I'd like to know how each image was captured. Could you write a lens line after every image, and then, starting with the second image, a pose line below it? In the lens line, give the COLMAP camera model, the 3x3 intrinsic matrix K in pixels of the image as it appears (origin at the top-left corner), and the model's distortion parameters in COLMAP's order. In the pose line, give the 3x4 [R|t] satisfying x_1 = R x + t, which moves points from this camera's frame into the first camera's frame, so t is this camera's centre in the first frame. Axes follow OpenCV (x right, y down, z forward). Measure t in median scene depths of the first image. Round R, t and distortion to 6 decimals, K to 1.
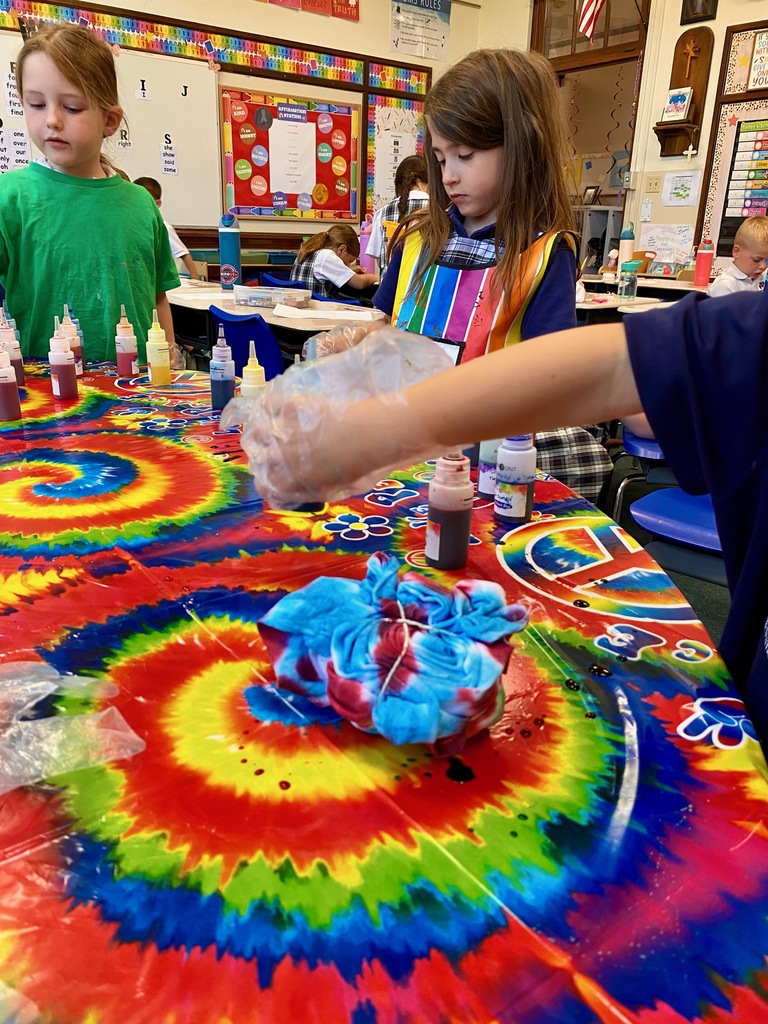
lens RADIAL K [[784.0, 0, 385.7], [0, 784.0, 514.5], [0, 0, 1]] dist [0.047156, -0.040201]
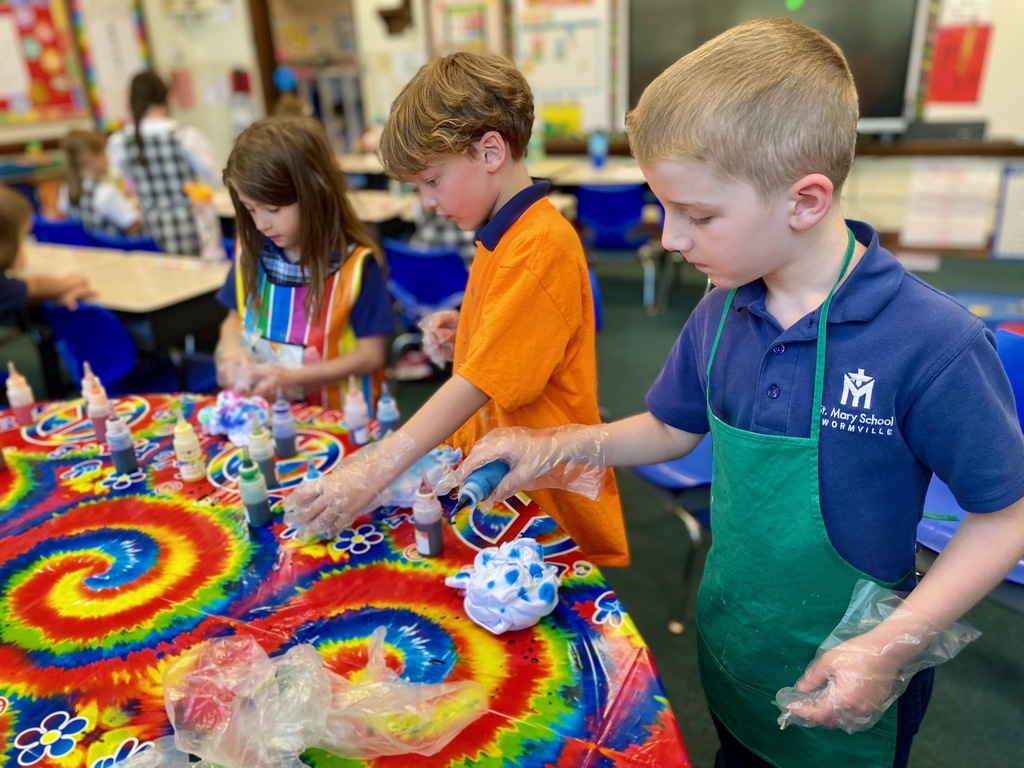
lens RADIAL K [[784.0, 0, 513.4], [0, 784.0, 378.7], [0, 0, 1]] dist [0.047156, -0.040201]
pose [[0.888412, -0.242870, 0.389536, -0.305865], [0.227959, 0.969966, 0.084854, -0.370097], [-0.398445, 0.013413, 0.917094, -0.539068]]
